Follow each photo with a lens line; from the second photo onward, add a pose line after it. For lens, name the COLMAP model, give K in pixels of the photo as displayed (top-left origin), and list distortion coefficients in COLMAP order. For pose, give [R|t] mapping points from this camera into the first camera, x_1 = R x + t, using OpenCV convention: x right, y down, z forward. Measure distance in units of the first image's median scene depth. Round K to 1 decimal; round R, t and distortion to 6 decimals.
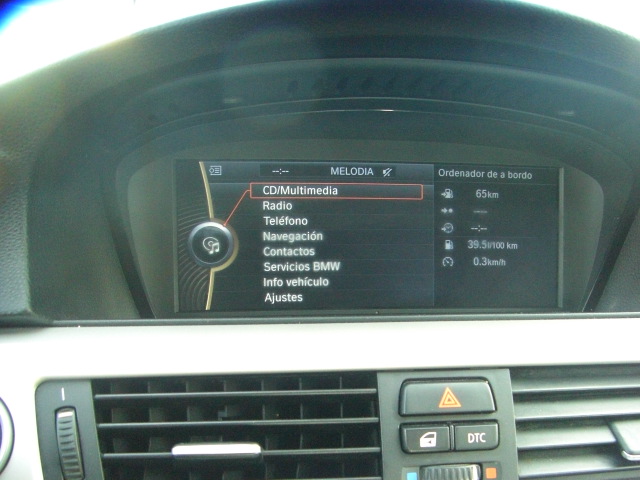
lens RADIAL K [[712.9, 0, 322.6], [0, 712.9, 240.1], [0, 0, 1]] dist [-0.159066, 0.000000]
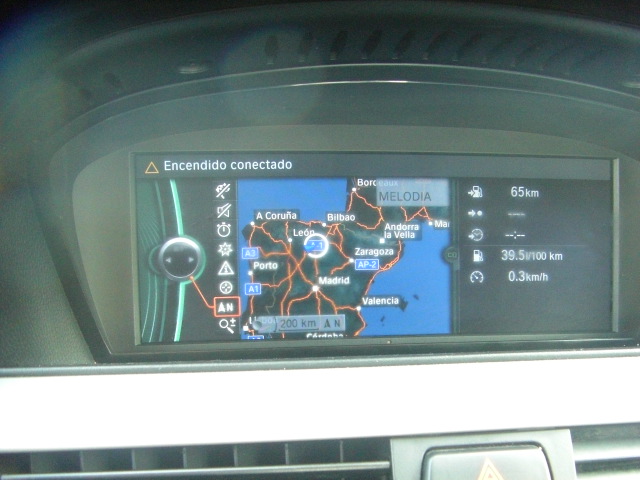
lens RADIAL K [[712.9, 0, 319.2], [0, 712.9, 240.0], [0, 0, 1]] dist [-0.159066, 0.000000]
pose [[0.999784, -0.010943, -0.017697, 0.018362], [0.010936, 0.999940, -0.000541, -0.017748], [0.017701, 0.000347, 0.999843, 0.273121]]
